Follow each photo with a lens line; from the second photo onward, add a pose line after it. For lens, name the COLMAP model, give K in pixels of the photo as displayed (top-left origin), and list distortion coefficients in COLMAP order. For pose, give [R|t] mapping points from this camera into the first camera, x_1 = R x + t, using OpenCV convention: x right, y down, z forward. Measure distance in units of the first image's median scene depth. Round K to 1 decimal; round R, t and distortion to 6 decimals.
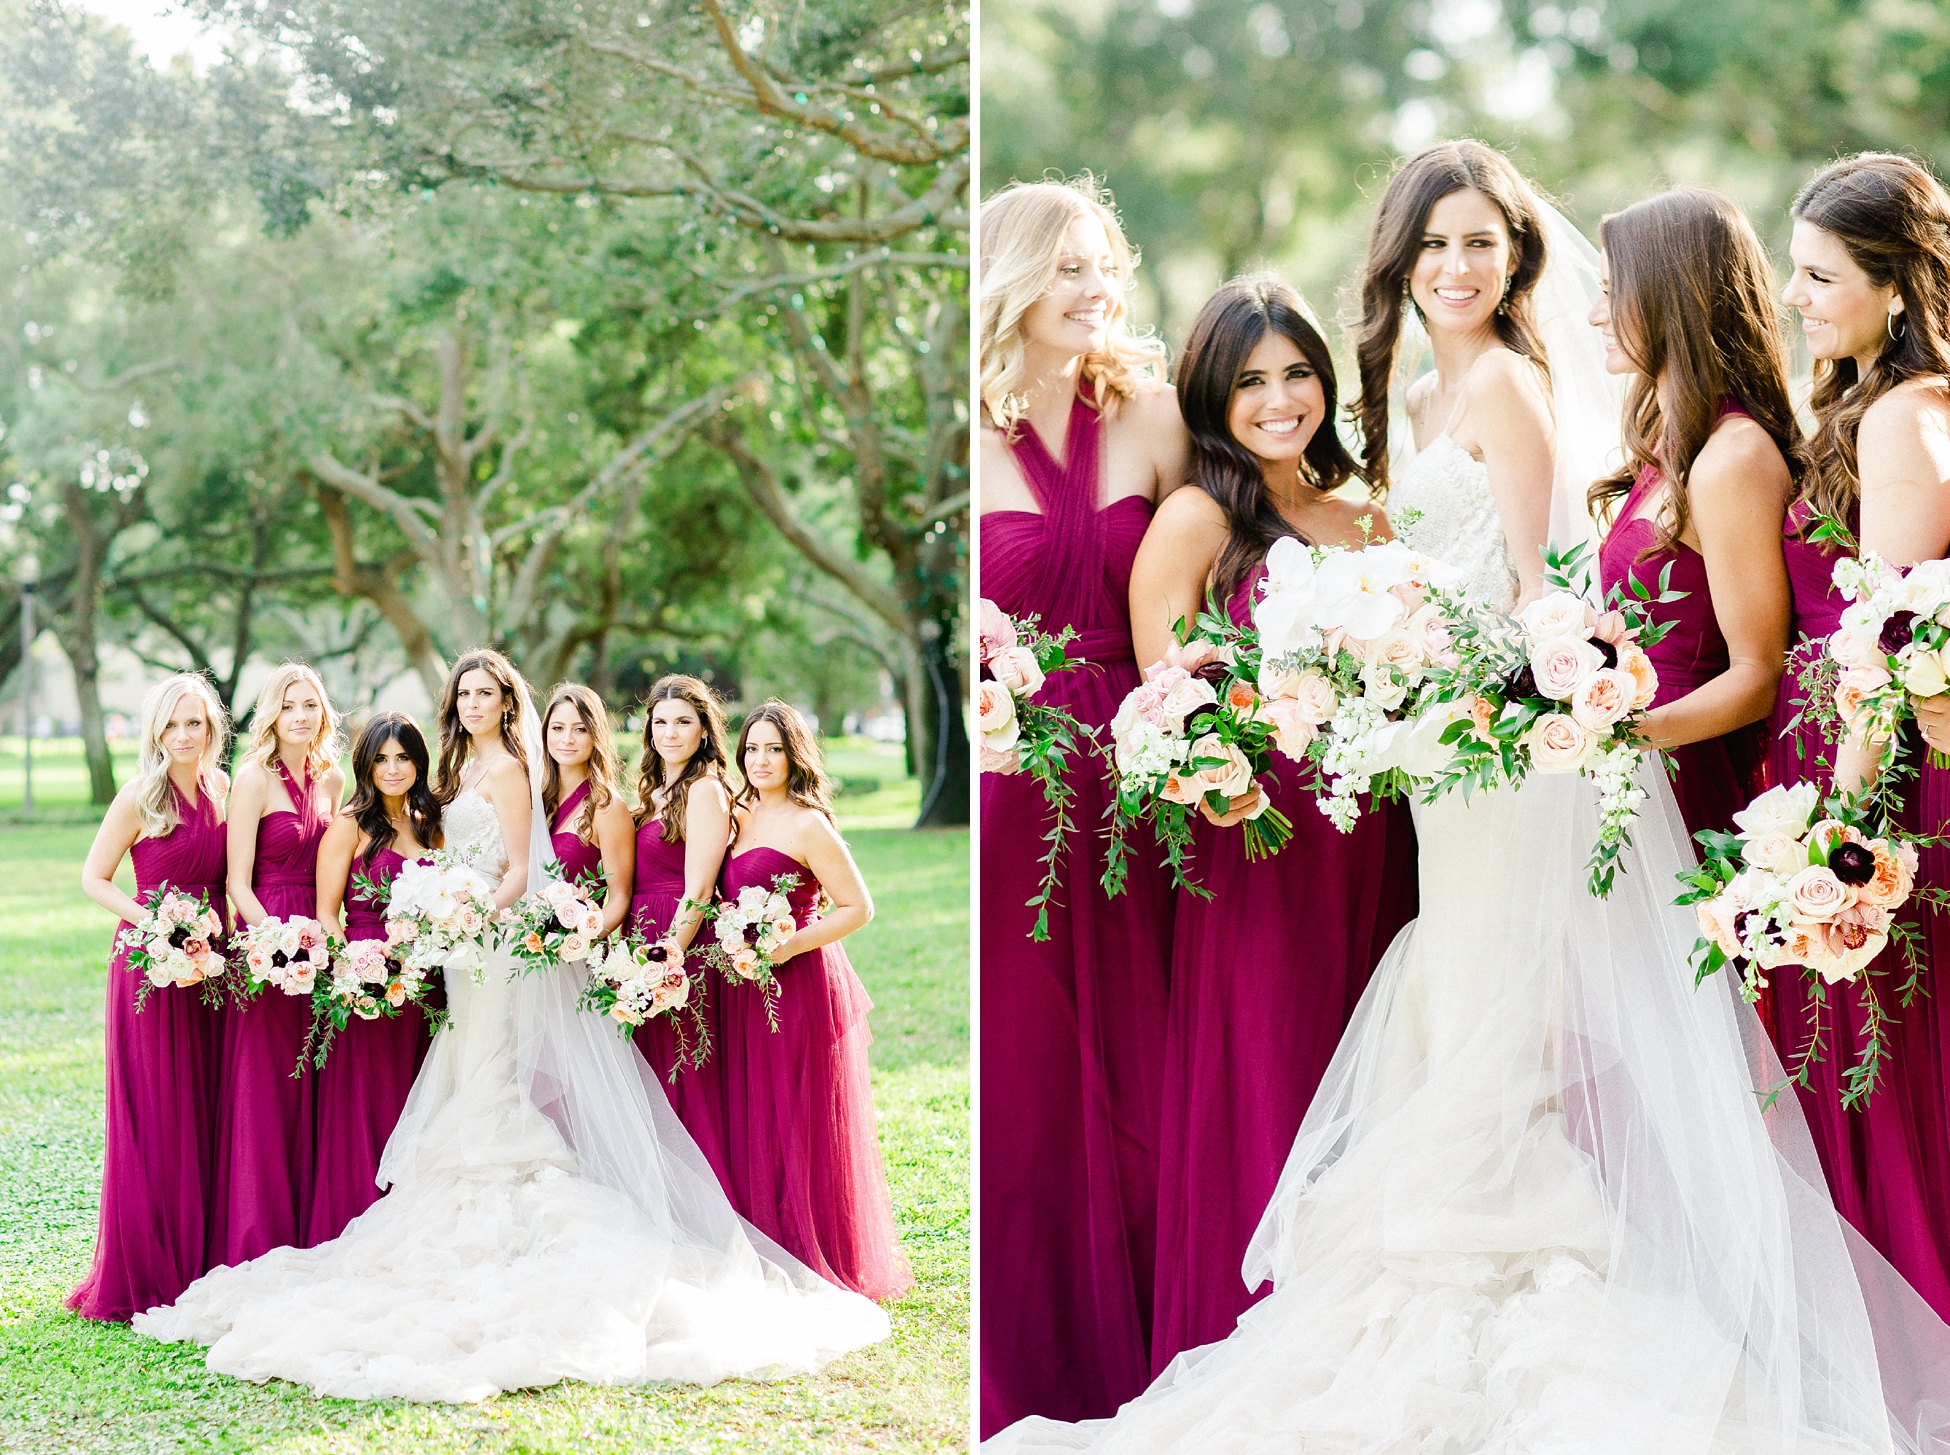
lens RADIAL K [[7690.7, 0, 975.0], [0, 7690.7, 727.5], [0, 0, 1]] dist [-0.243000, -0.224788]
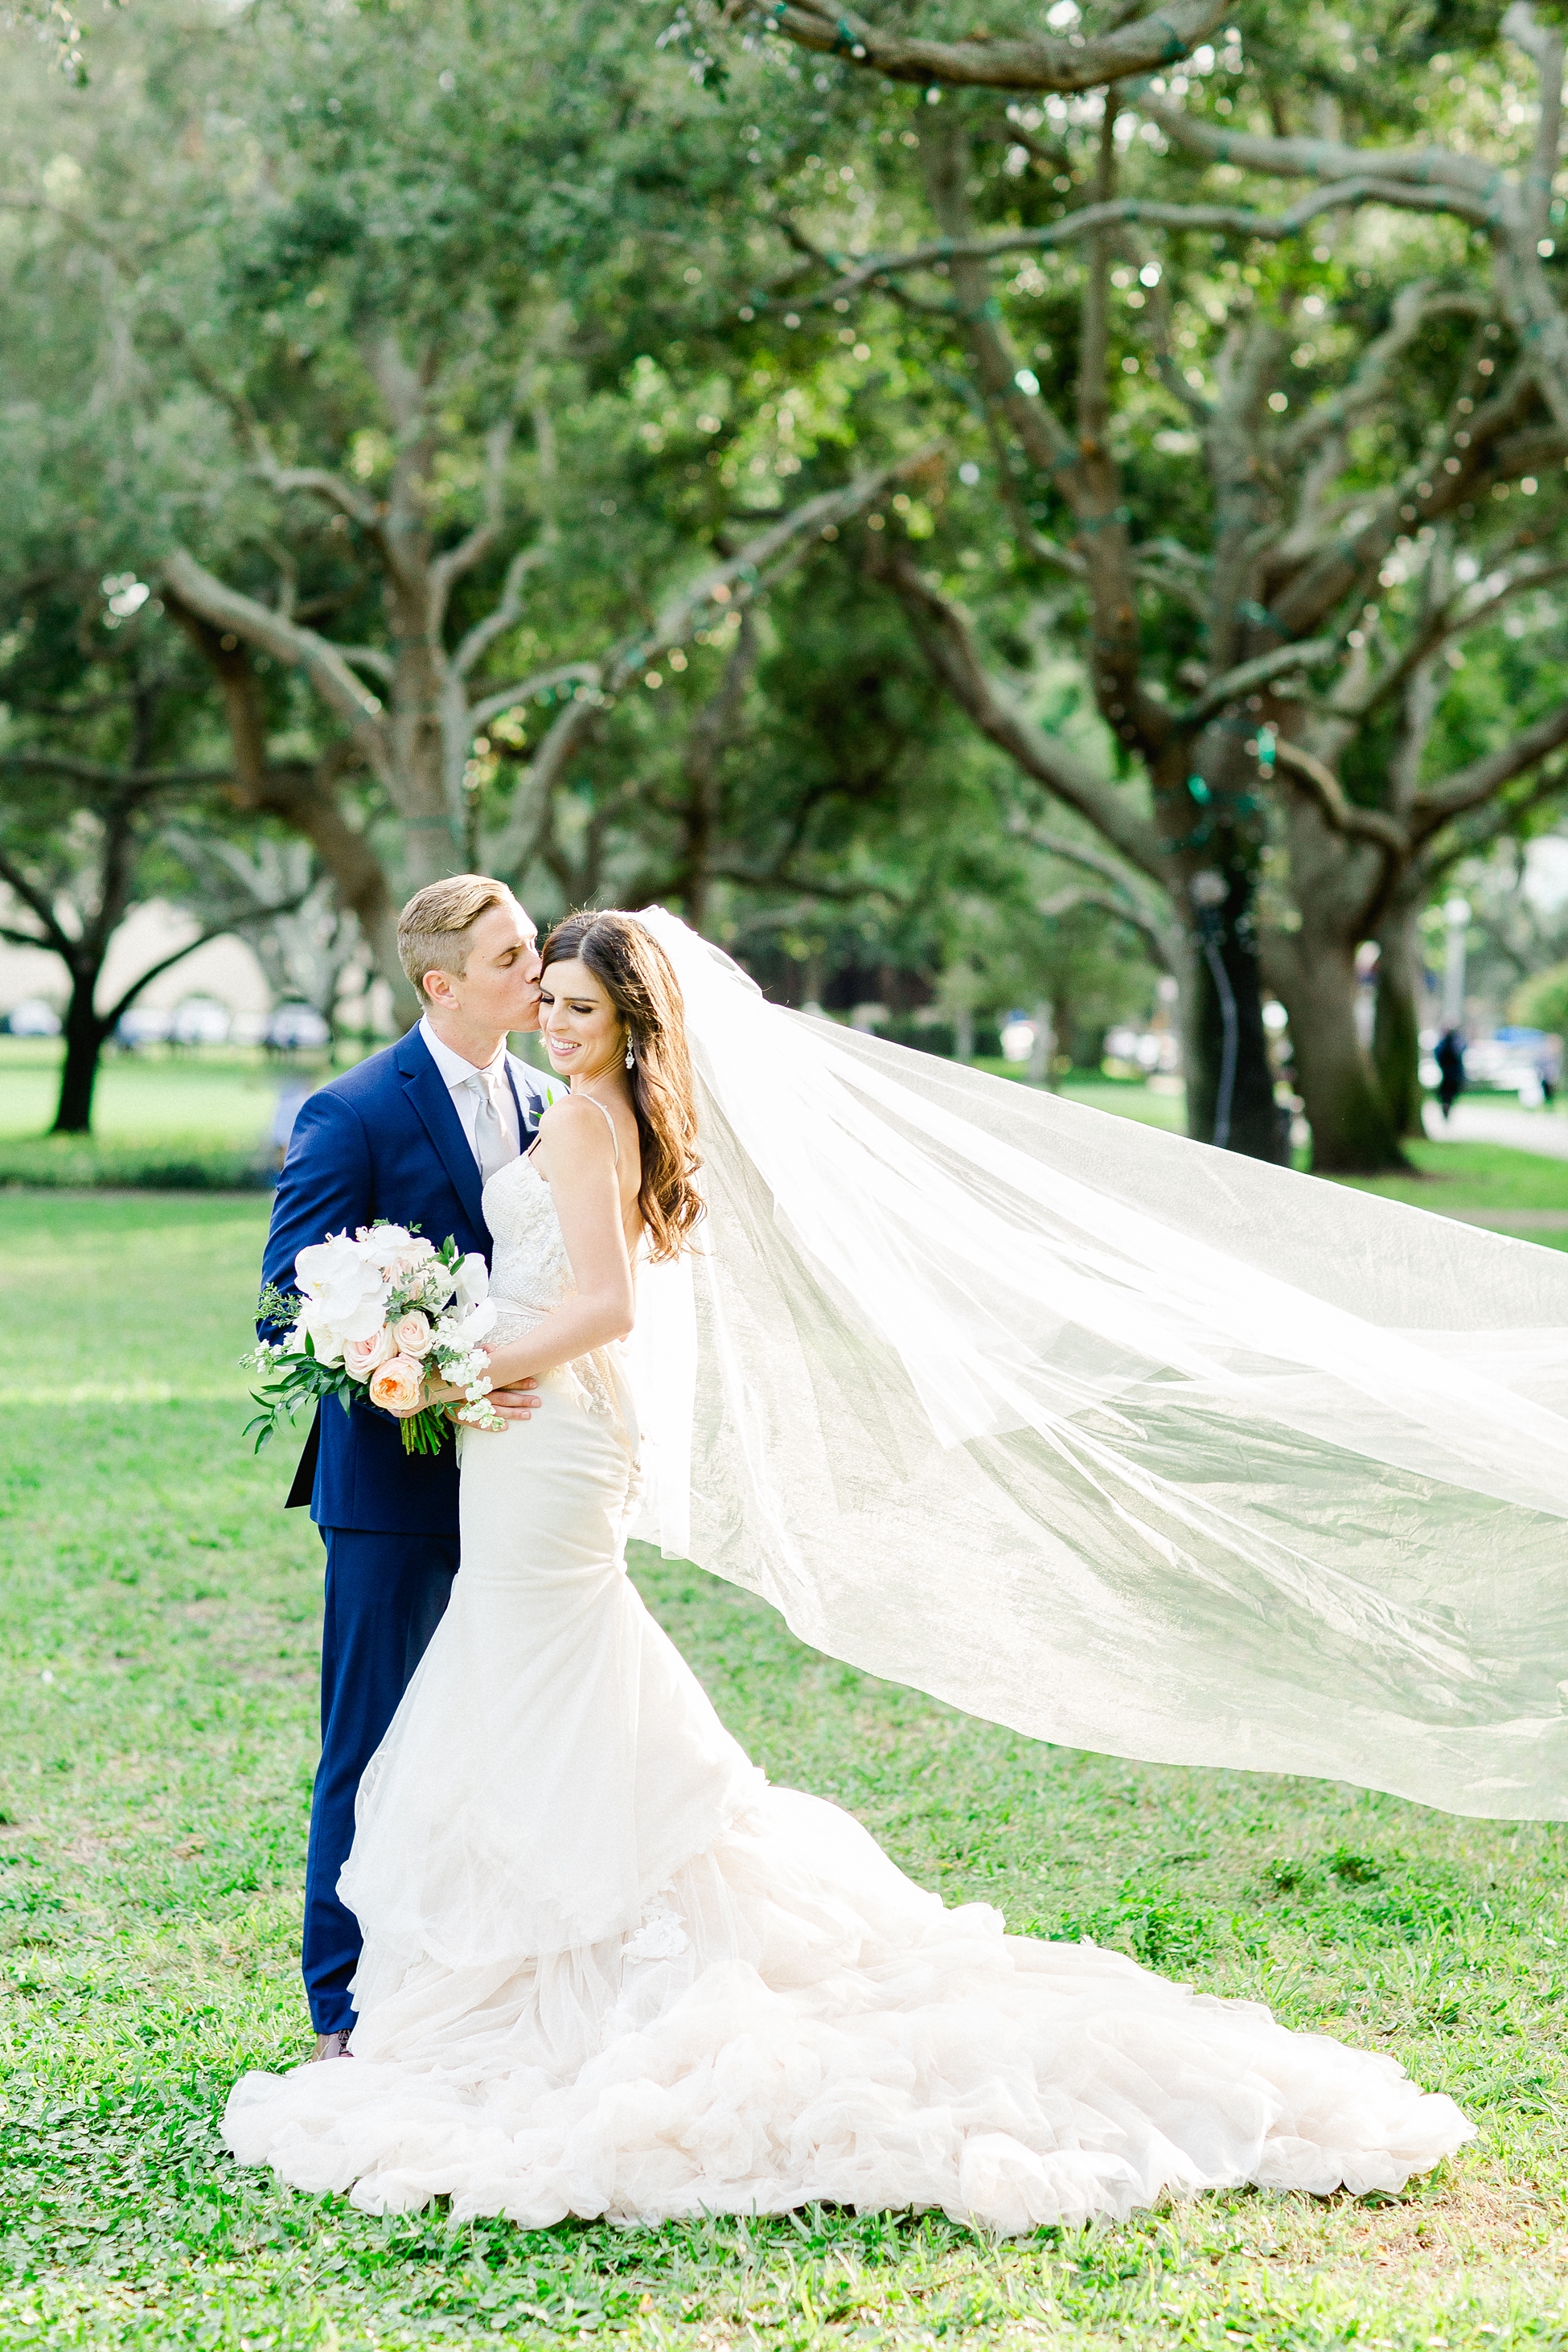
lens RADIAL K [[11146.8, 0, 783.7], [0, 11146.8, 1224.8], [0, 0, 1]] dist [-0.590093, -1.141718]
pose [[0.998463, 0.027338, -0.048206, 0.002835], [-0.026572, 0.999511, 0.016461, -0.000175], [0.048632, -0.015154, 0.998702, 0.138450]]
